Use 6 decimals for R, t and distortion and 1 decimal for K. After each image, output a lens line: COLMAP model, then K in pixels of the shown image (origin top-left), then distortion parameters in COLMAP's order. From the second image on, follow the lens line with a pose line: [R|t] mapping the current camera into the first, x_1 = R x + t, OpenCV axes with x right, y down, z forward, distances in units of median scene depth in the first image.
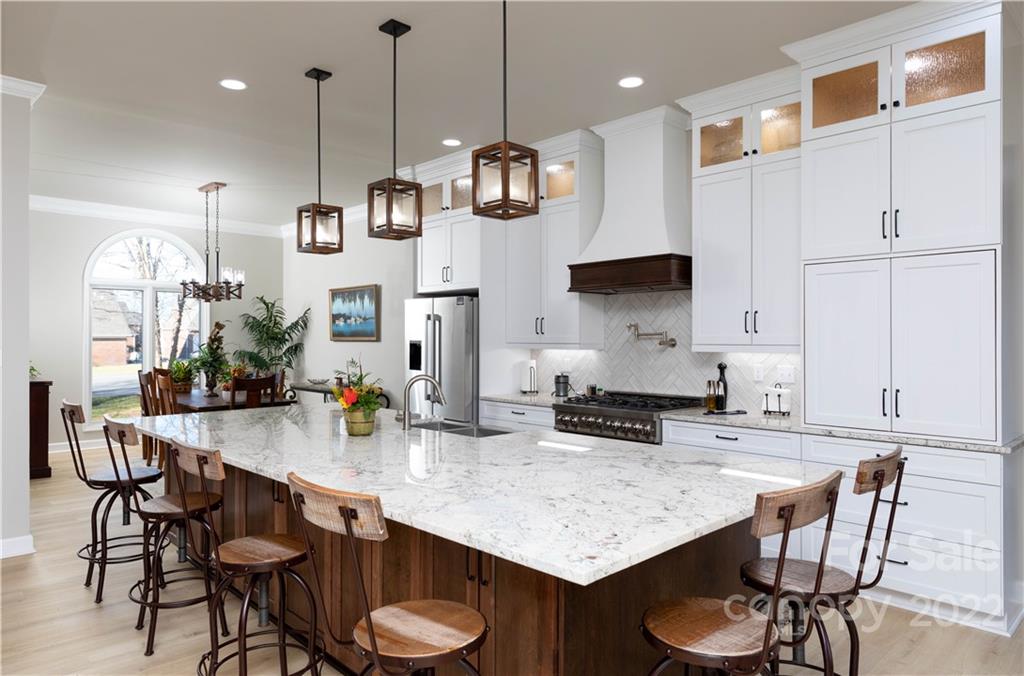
lens RADIAL K [[652.9, 0, 514.9], [0, 652.9, 339.6], [0, 0, 1]] dist [-0.006806, -0.007804]
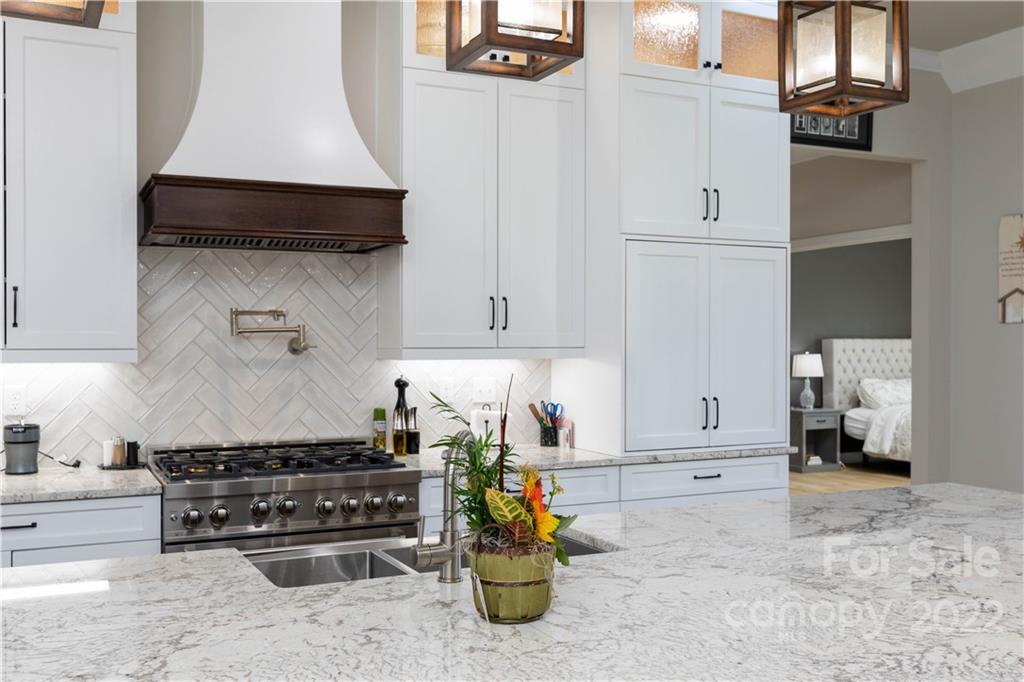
lens RADIAL K [[1007.1, 0, 502.8], [0, 1007.1, 345.6], [0, 0, 1]] dist [-0.009144, 0.000000]
pose [[0.306751, -0.005992, 0.951771, -0.513617], [0.001668, 0.999982, 0.005758, 0.000153], [-0.951788, -0.000179, 0.306755, 0.571073]]
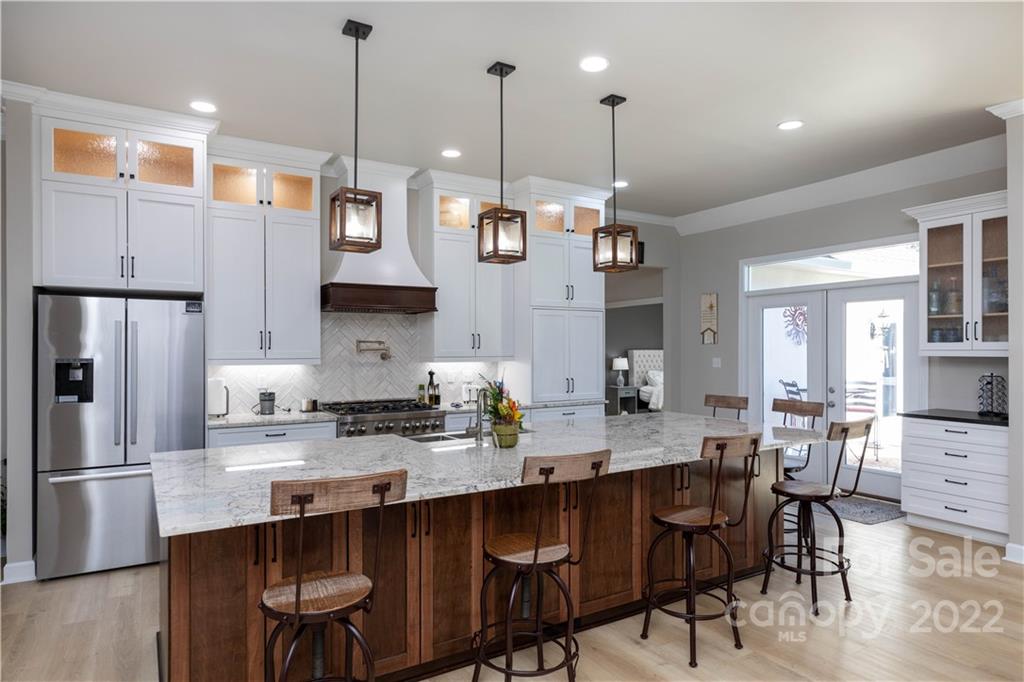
lens RADIAL K [[600.4, 0, 510.4], [0, 600.4, 344.1], [0, 0, 1]] dist [-0.036802, 0.000652]
pose [[0.207740, 0.007238, 0.978157, -0.798522], [0.005394, 0.999949, -0.008545, -0.006845], [-0.978169, 0.007052, 0.207691, 0.537160]]
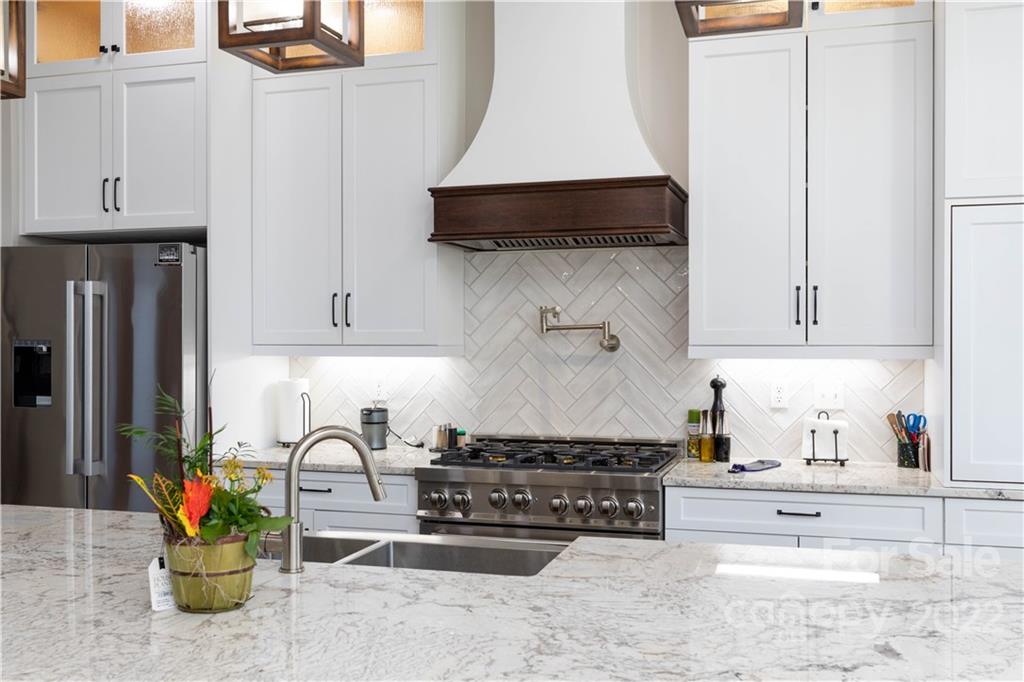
lens RADIAL K [[1007.1, 0, 512.9], [0, 1007.1, 343.9], [0, 0, 1]] dist [-0.009144, 0.000000]
pose [[0.871826, -0.005452, 0.489786, -0.246105], [0.002729, 0.999977, 0.006272, 0.000254], [-0.489809, -0.004132, 0.871820, 0.300635]]
